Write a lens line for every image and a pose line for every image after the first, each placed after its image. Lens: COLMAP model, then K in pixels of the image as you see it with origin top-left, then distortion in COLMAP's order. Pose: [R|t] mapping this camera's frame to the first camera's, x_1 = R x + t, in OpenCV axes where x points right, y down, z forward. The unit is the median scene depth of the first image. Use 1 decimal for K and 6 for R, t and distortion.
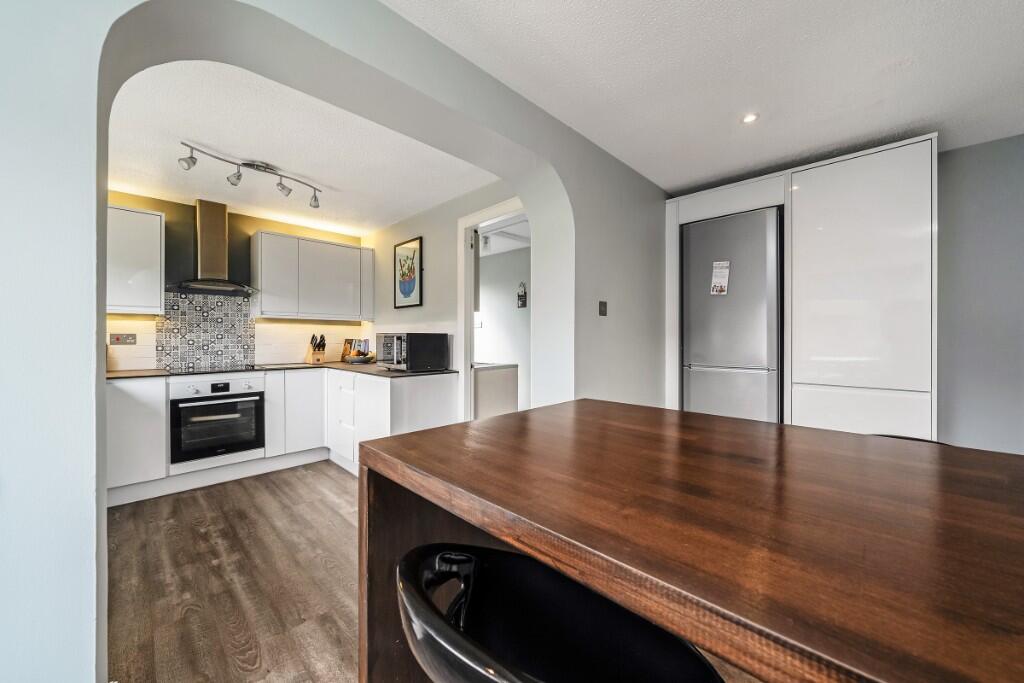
lens RADIAL K [[393.2, 0, 512.3], [0, 393.2, 337.9], [0, 0, 1]] dist [-0.000567, 0.000125]
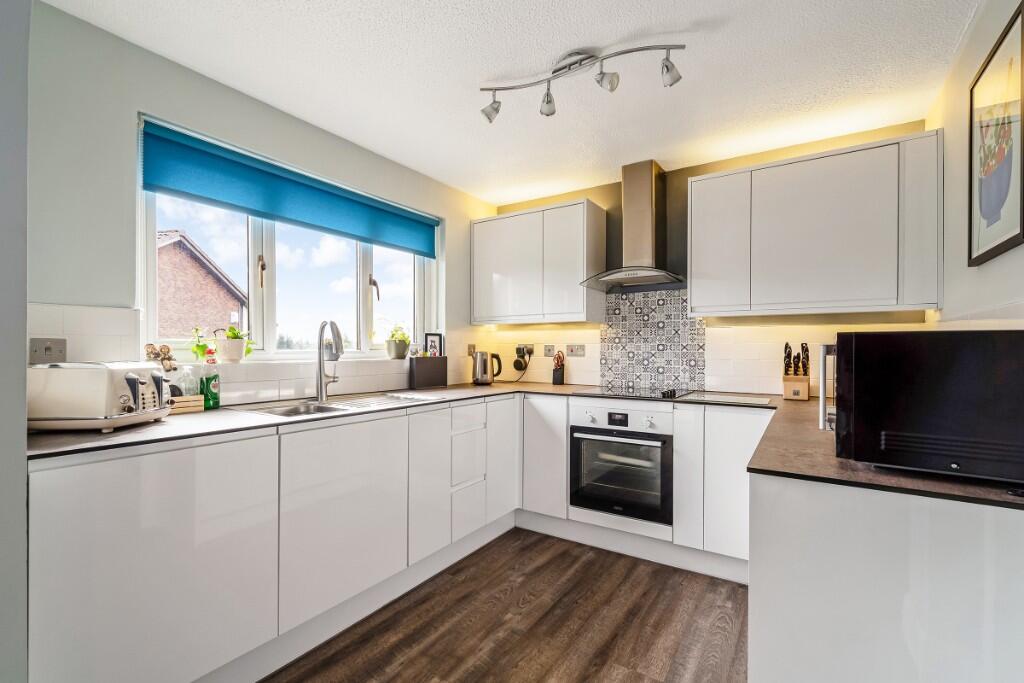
lens RADIAL K [[452.6, 0, 513.6], [0, 452.6, 350.2], [0, 0, 1]] dist [-0.000081, 0.000479]
pose [[0.202354, 0.000356, -0.979312, 0.016368], [-0.003709, 0.999993, -0.000403, 0.003312], [0.979305, 0.003714, 0.202354, 0.616367]]
